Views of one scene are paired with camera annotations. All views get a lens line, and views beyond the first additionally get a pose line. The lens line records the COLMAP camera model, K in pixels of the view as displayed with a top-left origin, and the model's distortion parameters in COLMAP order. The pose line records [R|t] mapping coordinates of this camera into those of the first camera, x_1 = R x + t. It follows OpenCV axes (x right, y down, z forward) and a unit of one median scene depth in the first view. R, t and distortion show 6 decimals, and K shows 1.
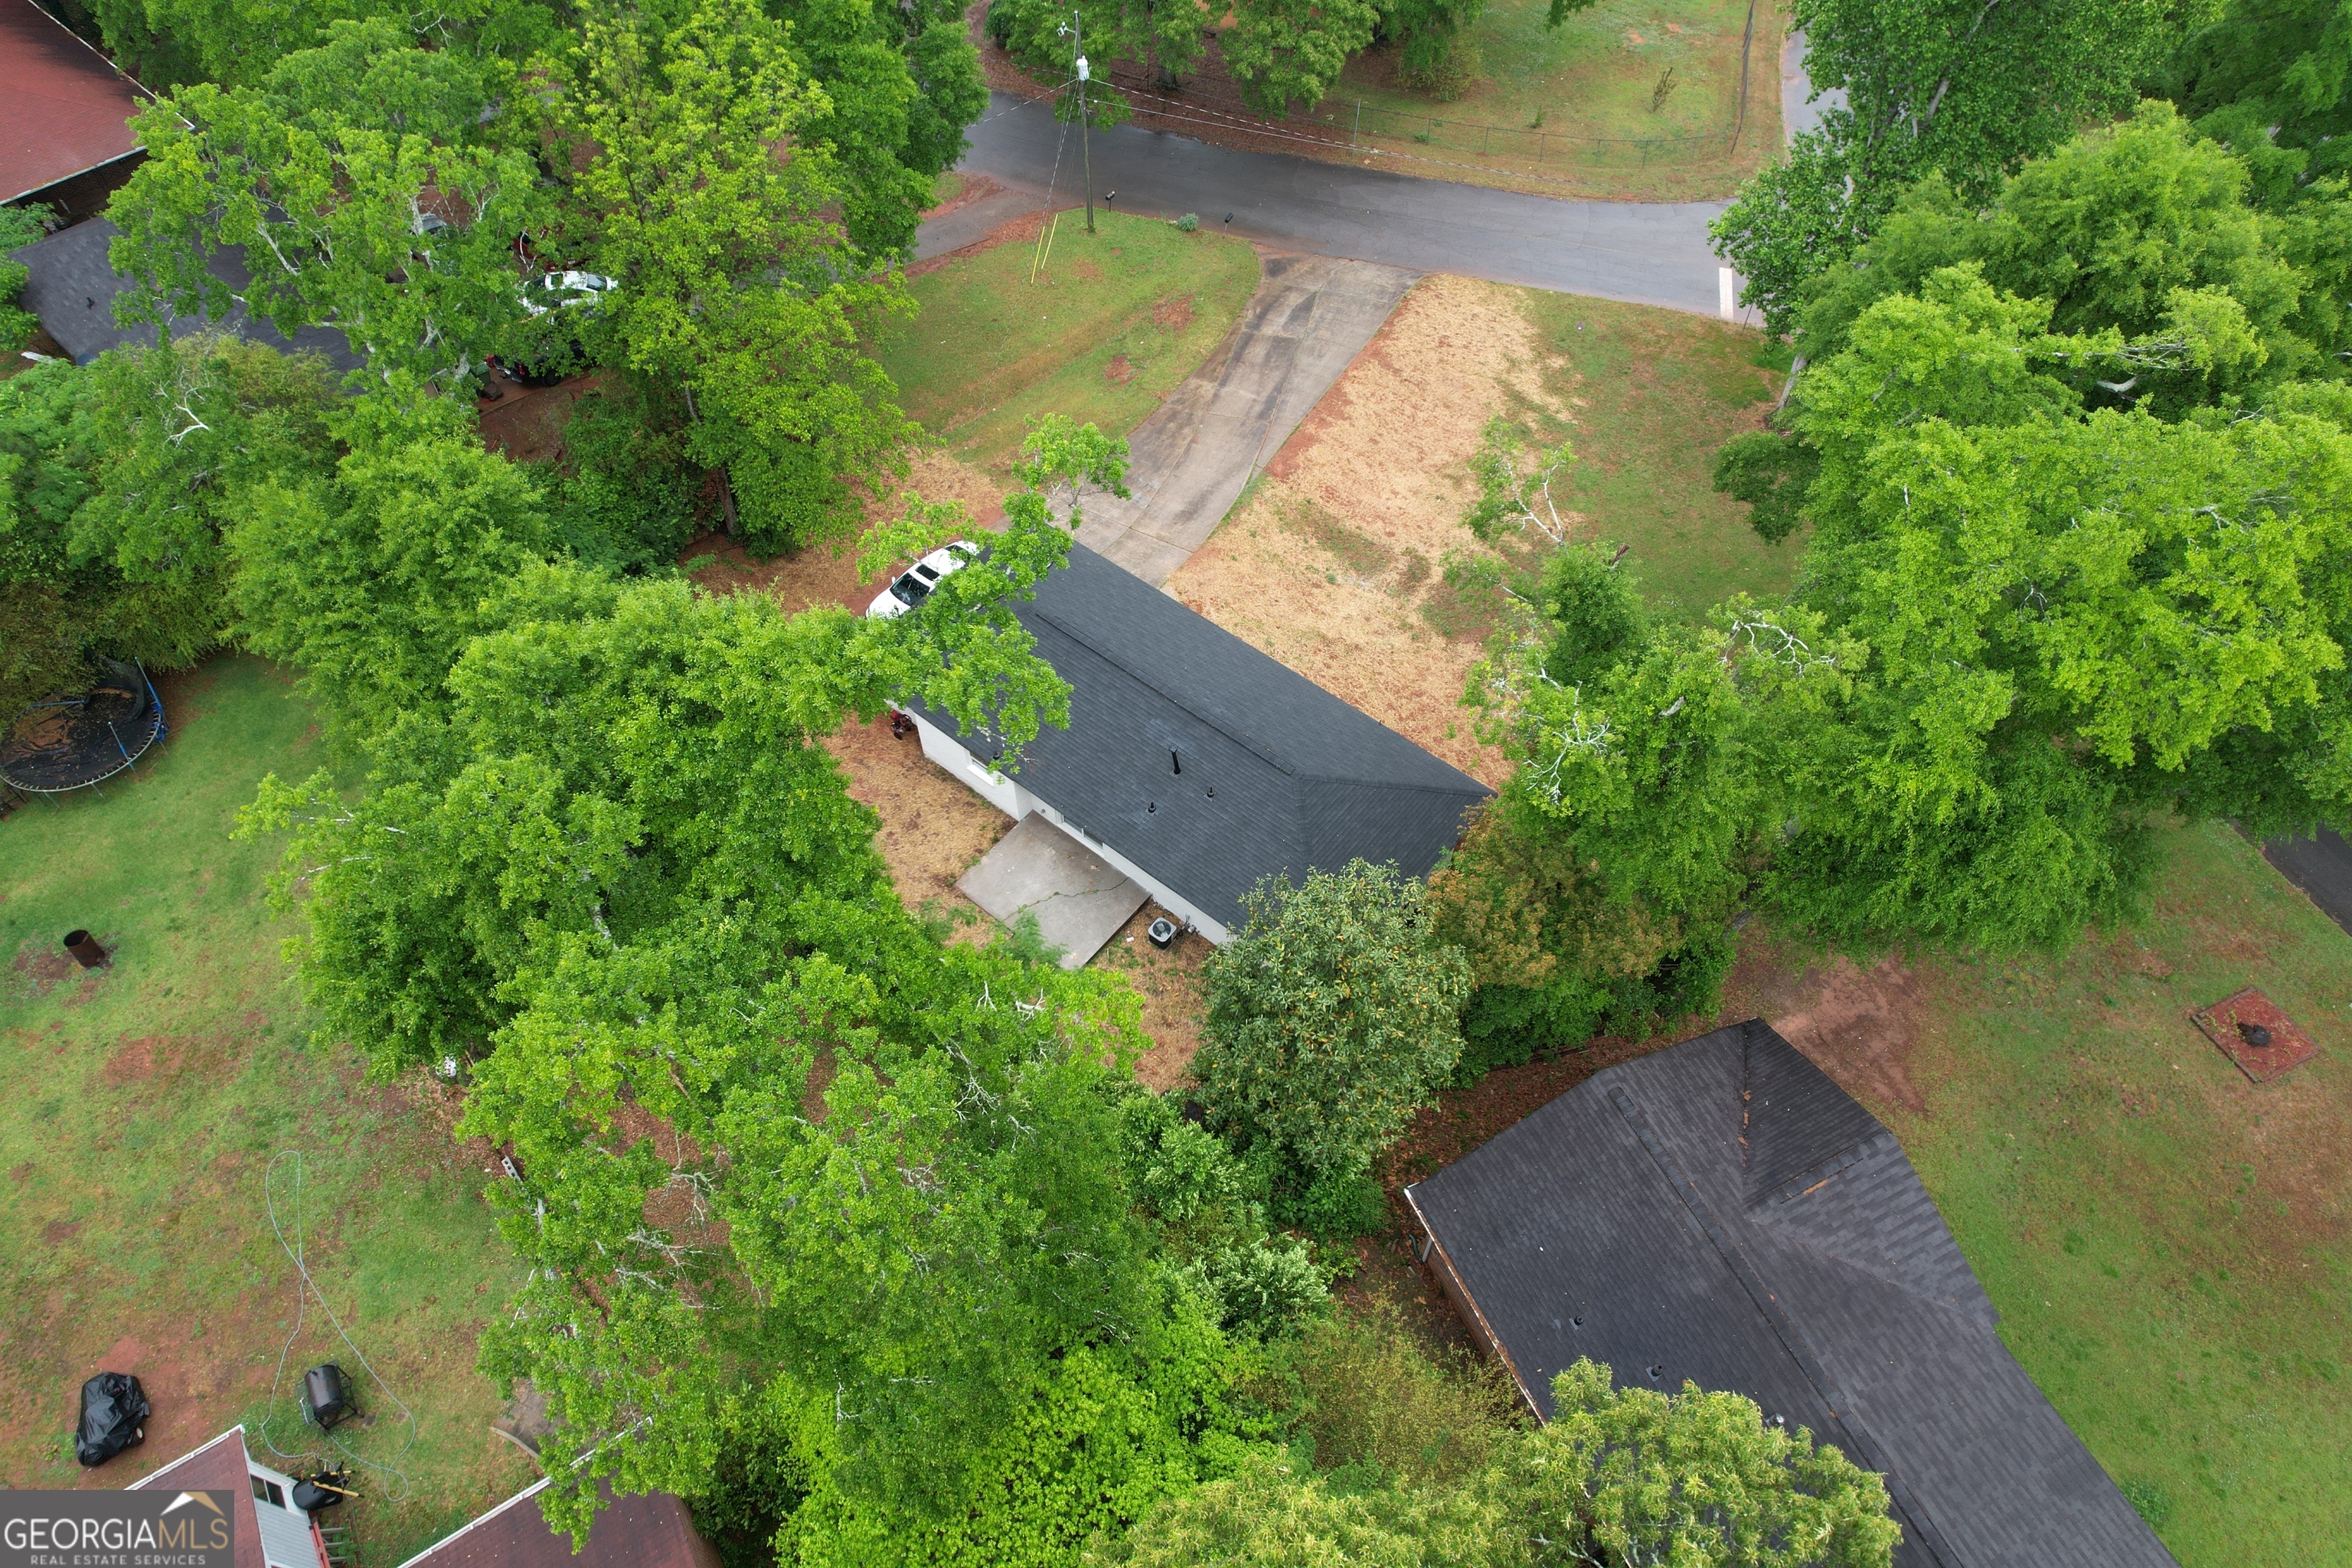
lens RADIAL K [[1509.7, 0, 1186.8], [0, 1509.7, 779.7], [0, 0, 1]] dist [-0.075130, 0.064466]
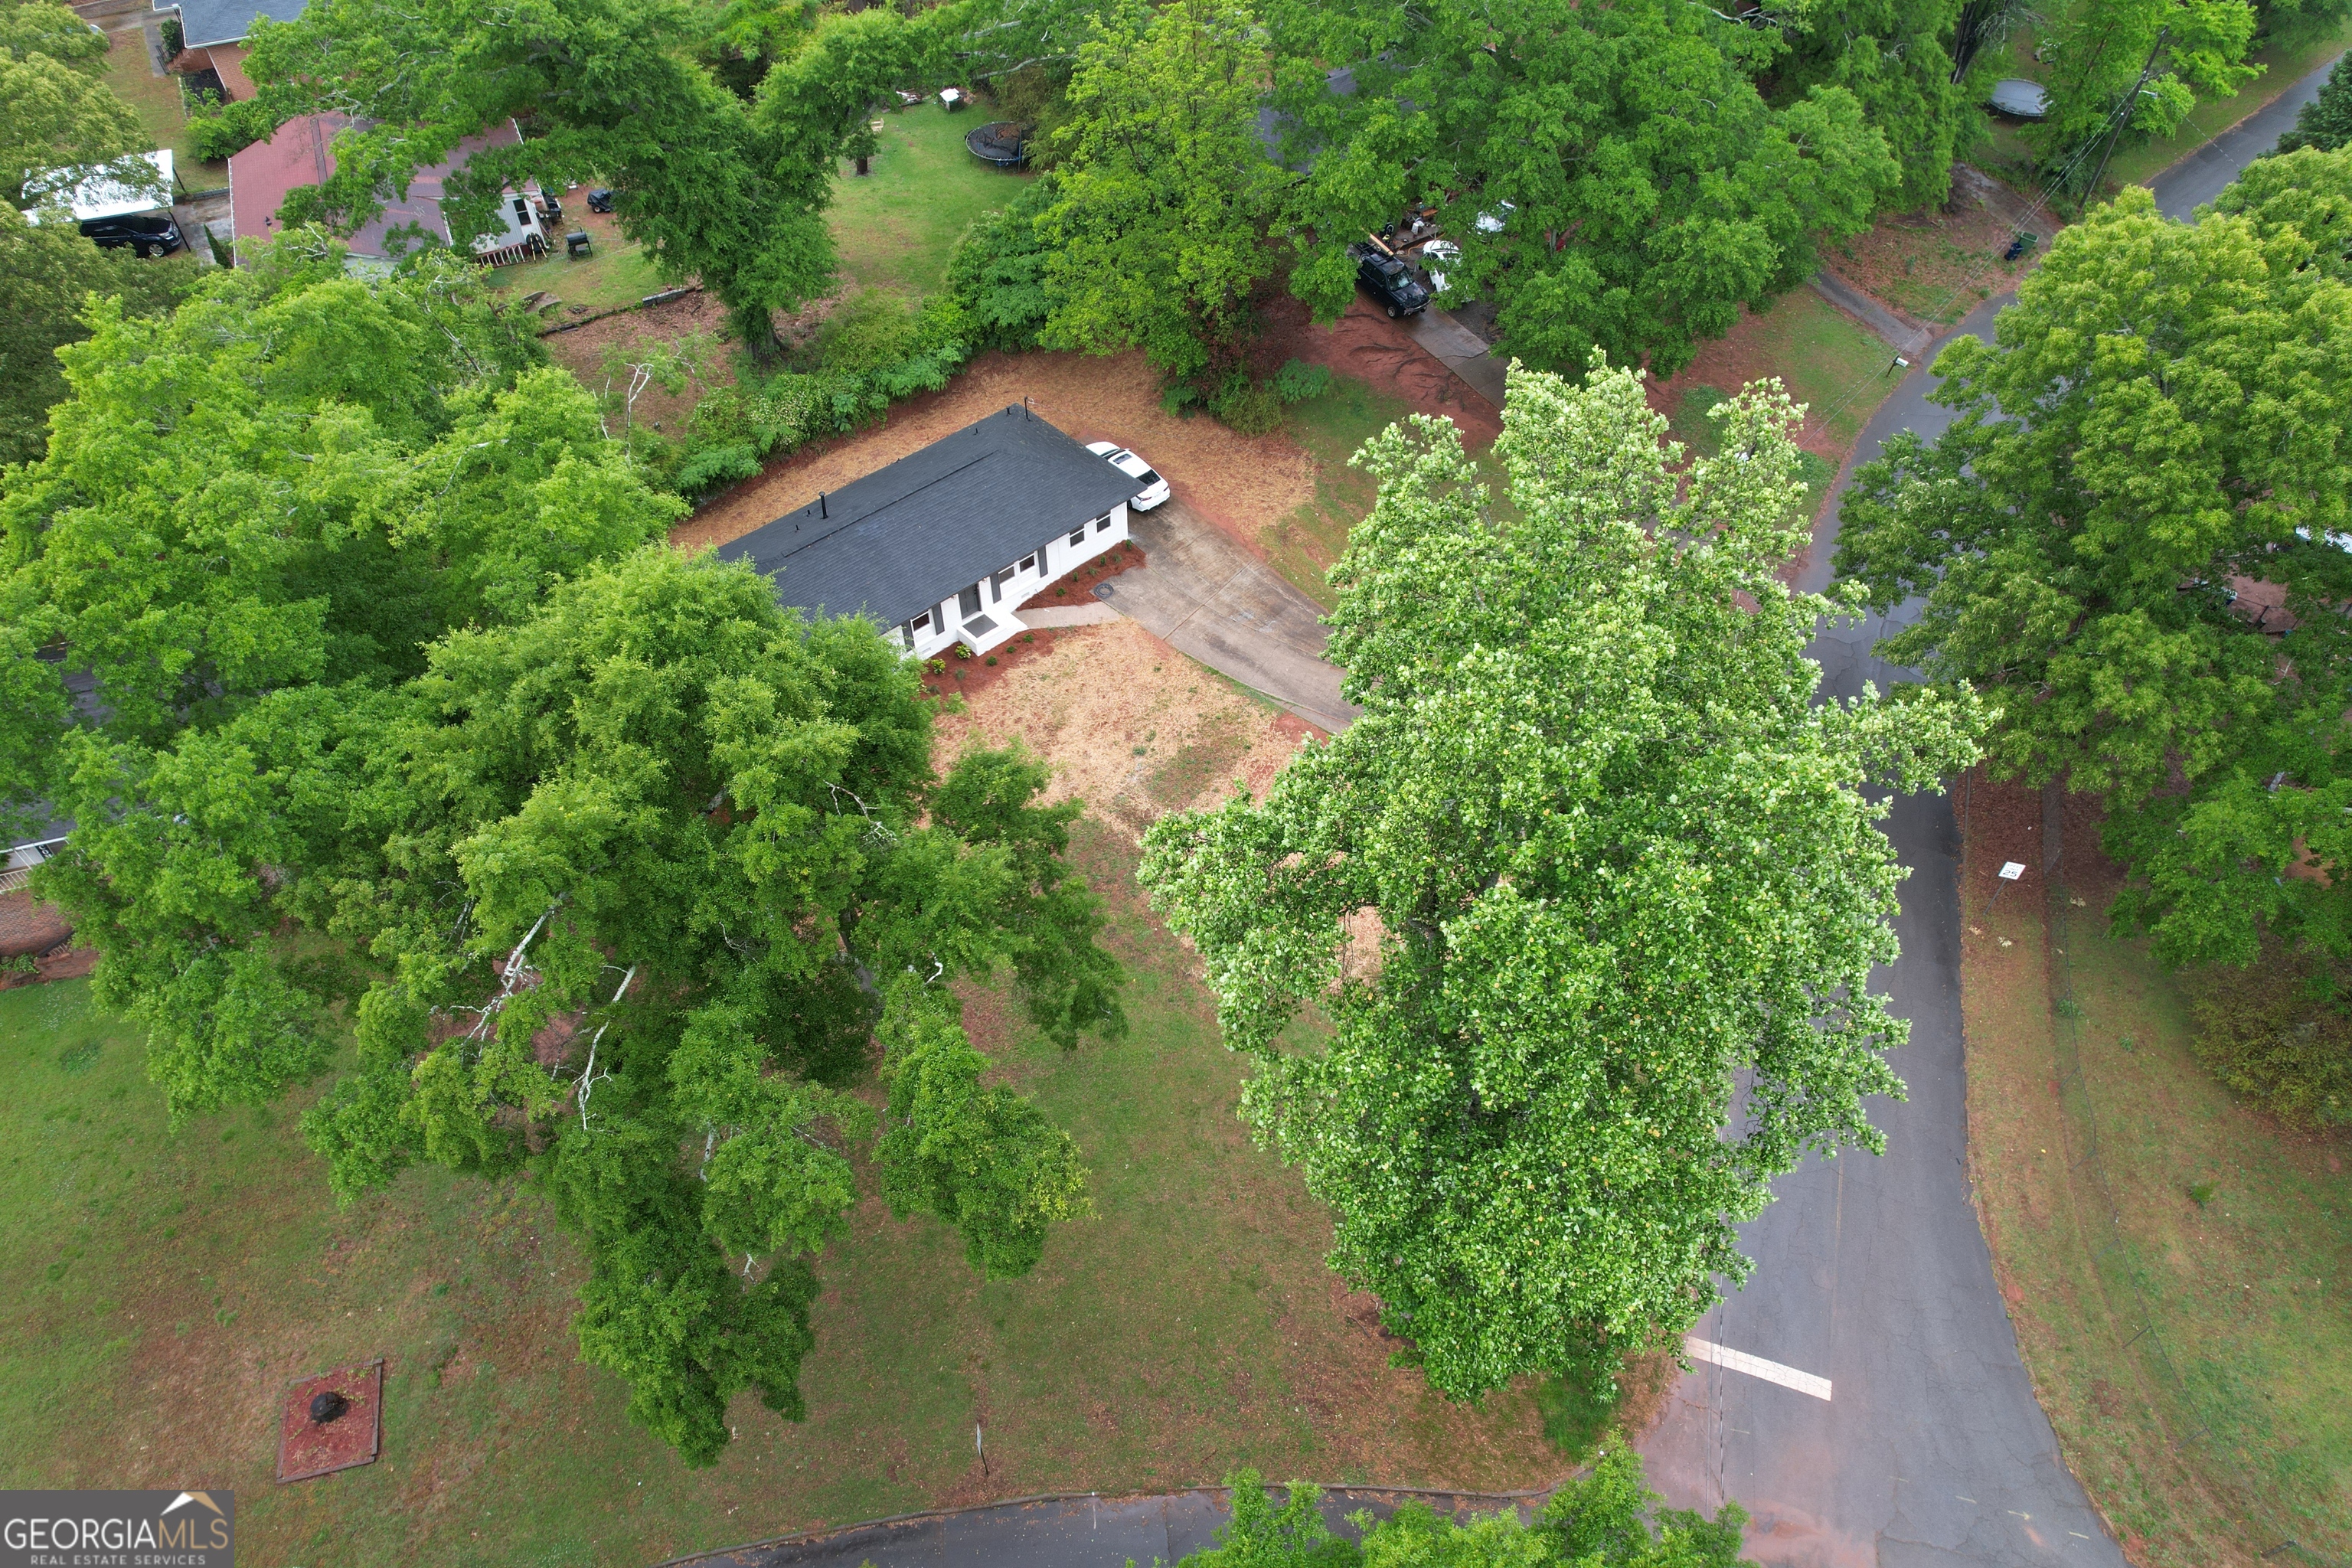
lens RADIAL K [[1509.7, 0, 1195.1], [0, 1509.7, 773.5], [0, 0, 1]] dist [-0.075130, 0.064466]
pose [[-0.133650, 0.712614, -0.688708, 0.790063], [-0.791461, 0.341486, 0.506929, -0.662675], [0.596429, 0.612836, 0.518367, 0.491105]]
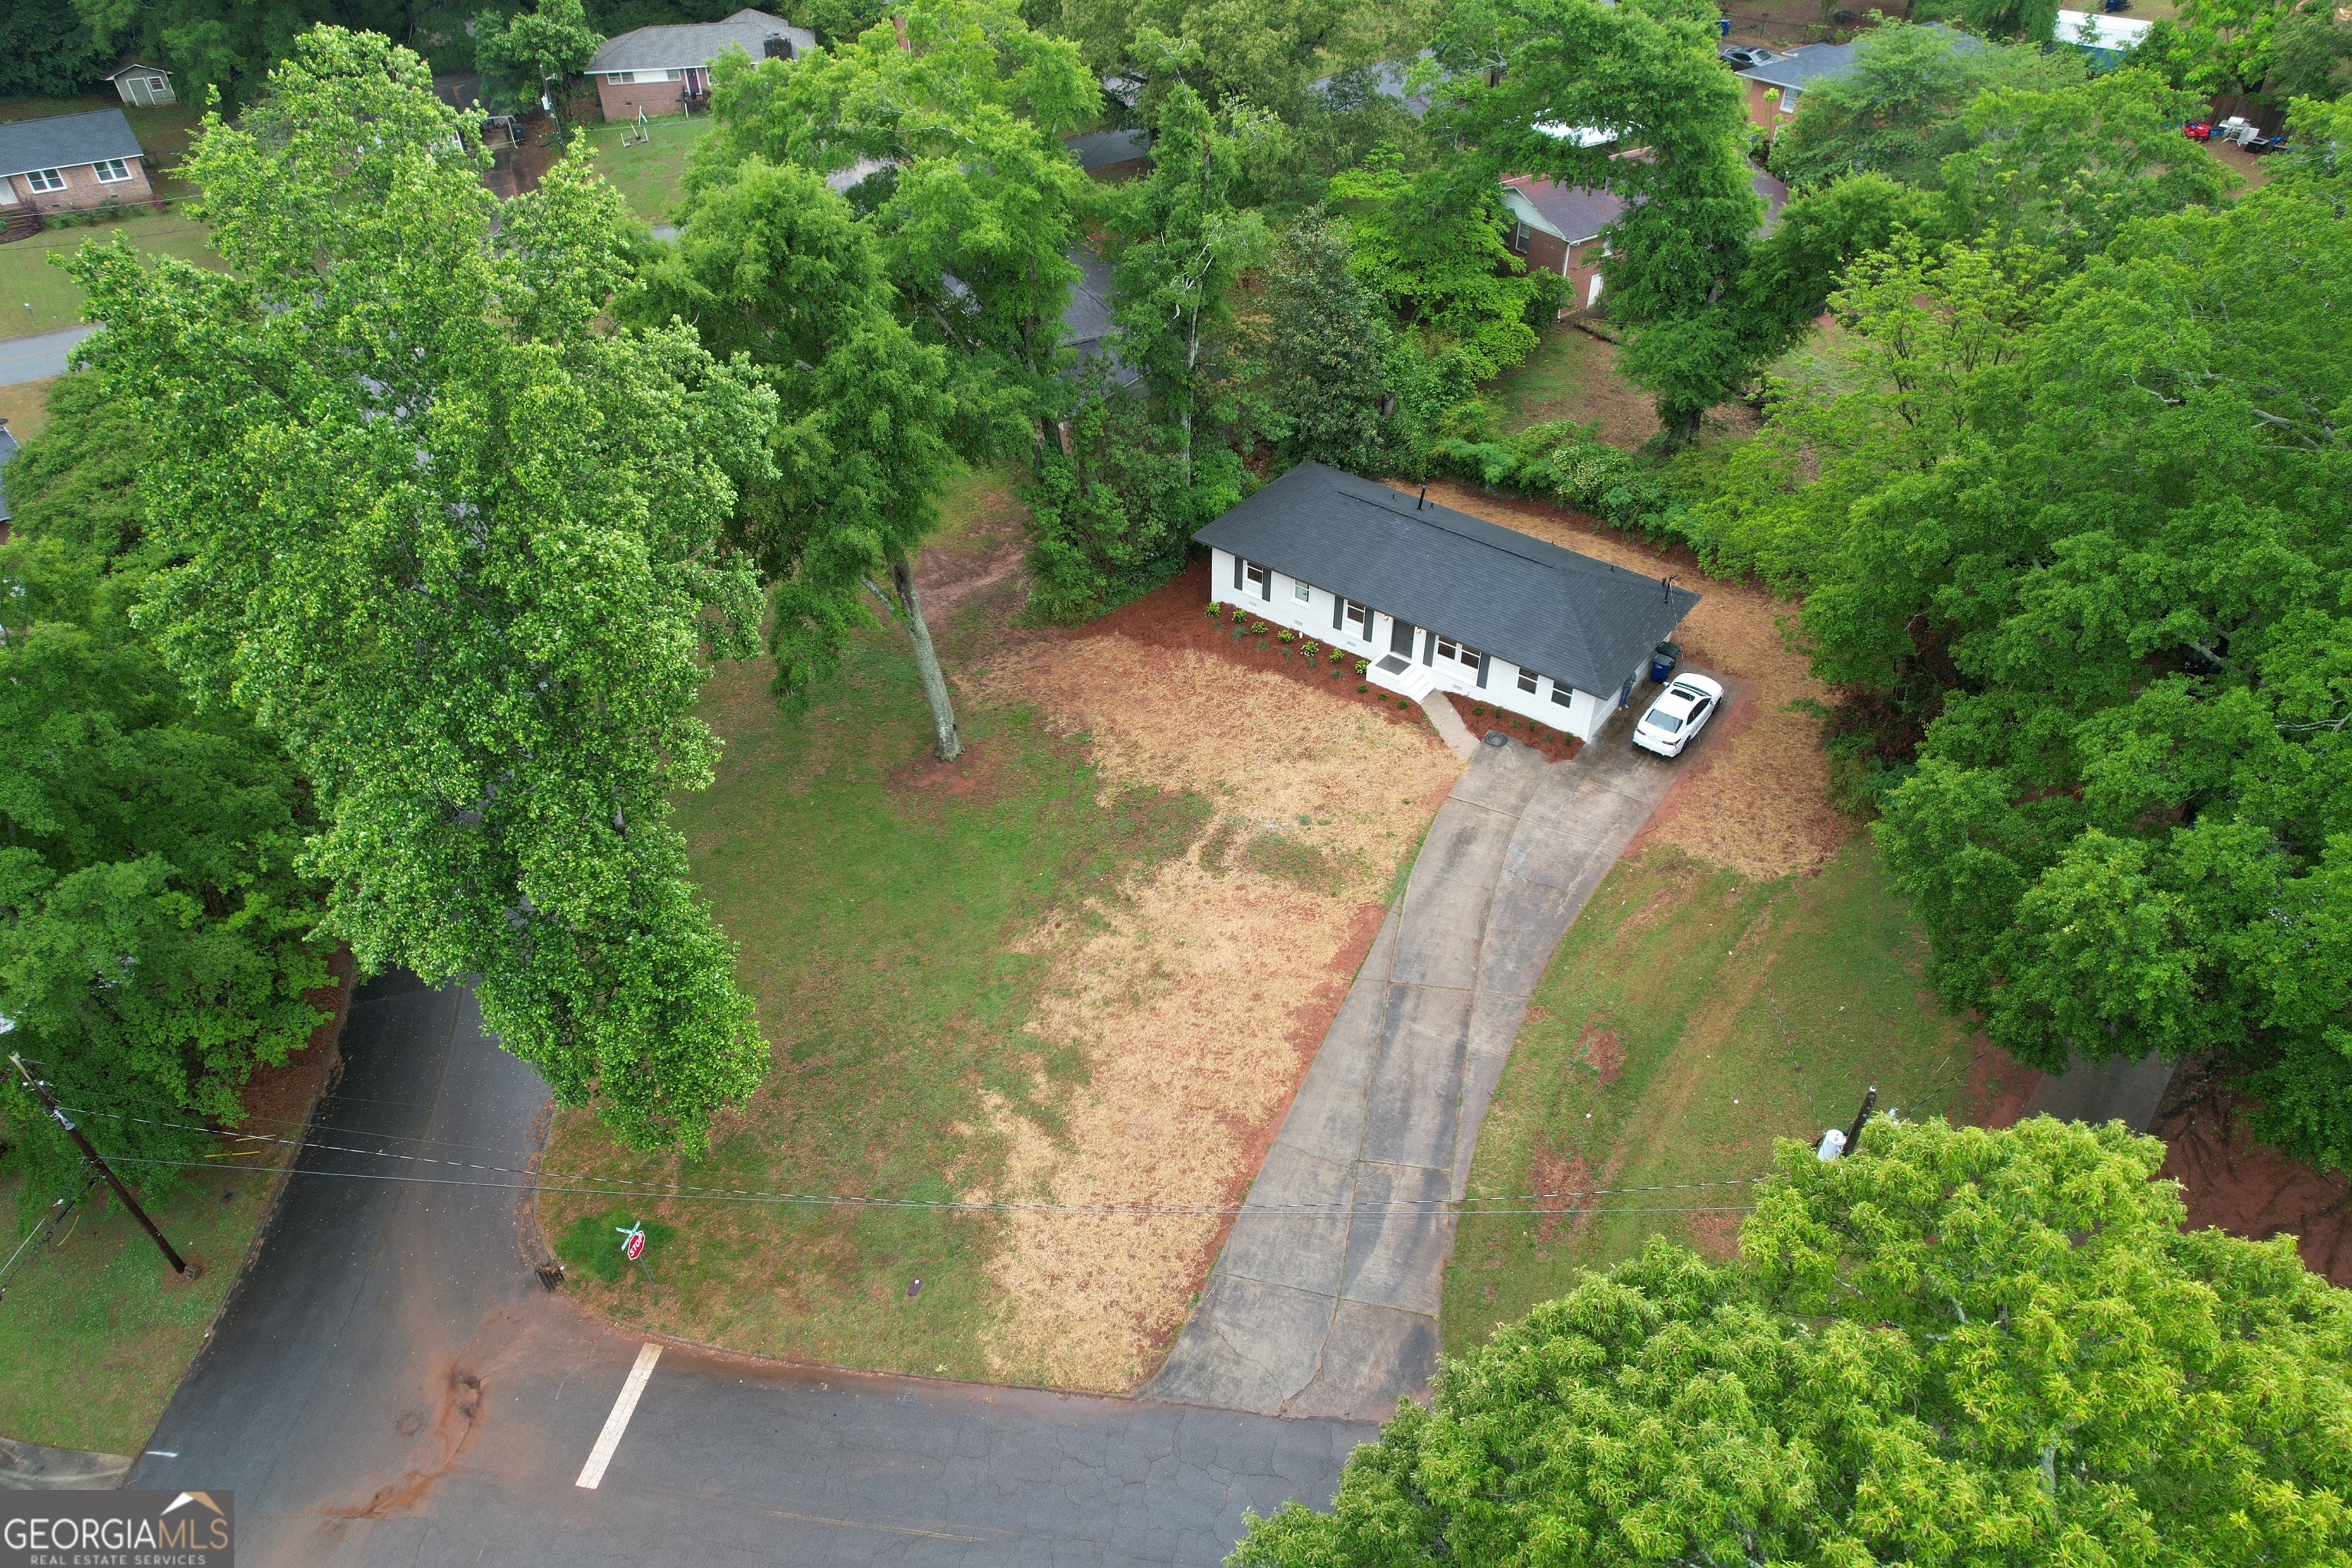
lens RADIAL K [[1509.7, 0, 1173.9], [0, 1509.7, 774.9], [0, 0, 1]] dist [-0.075130, 0.064466]
pose [[-0.999765, 0.017705, -0.012503, 0.189717], [-0.013177, -0.038440, 0.999174, -1.098532], [0.017209, 0.999104, 0.038665, 0.911416]]
